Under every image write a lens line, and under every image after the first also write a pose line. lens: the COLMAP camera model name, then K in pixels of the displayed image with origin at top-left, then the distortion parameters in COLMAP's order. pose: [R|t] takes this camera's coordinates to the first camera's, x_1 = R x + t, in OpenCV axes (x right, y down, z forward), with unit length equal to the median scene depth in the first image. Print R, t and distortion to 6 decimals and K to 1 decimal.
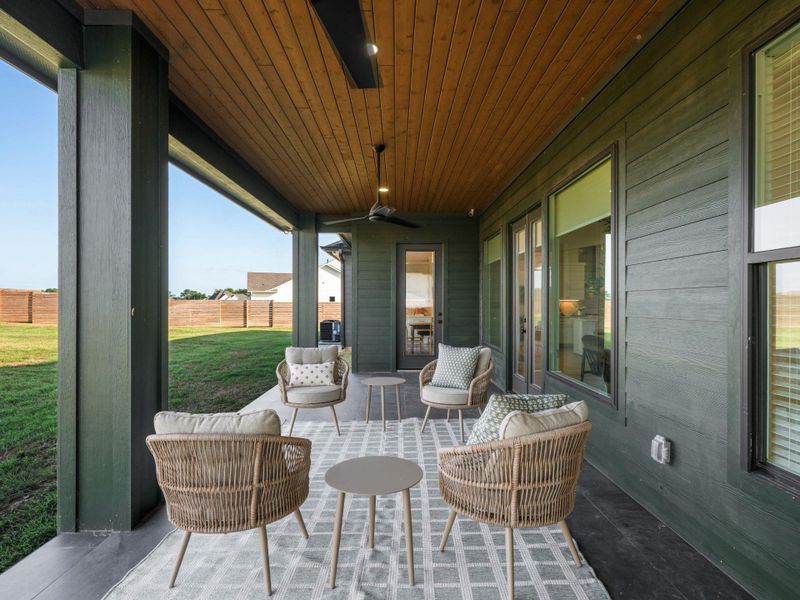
lens RADIAL K [[440.8, 0, 403.9], [0, 440.8, 302.8], [0, 0, 1]] dist [-0.001470, -0.001669]
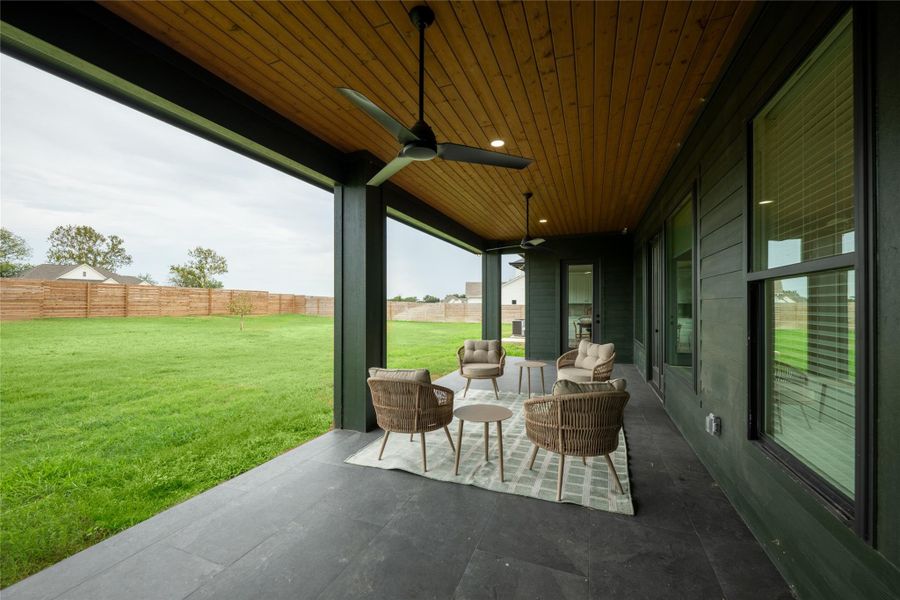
lens RADIAL K [[361.8, 0, 451.6], [0, 361.8, 303.8], [0, 0, 1]] dist [0.000622, 0.000083]
pose [[0.923246, -0.002758, -0.384200, 0.256545], [0.001721, 0.999994, -0.003043, -0.013514], [0.384206, 0.002148, 0.923245, -0.227701]]
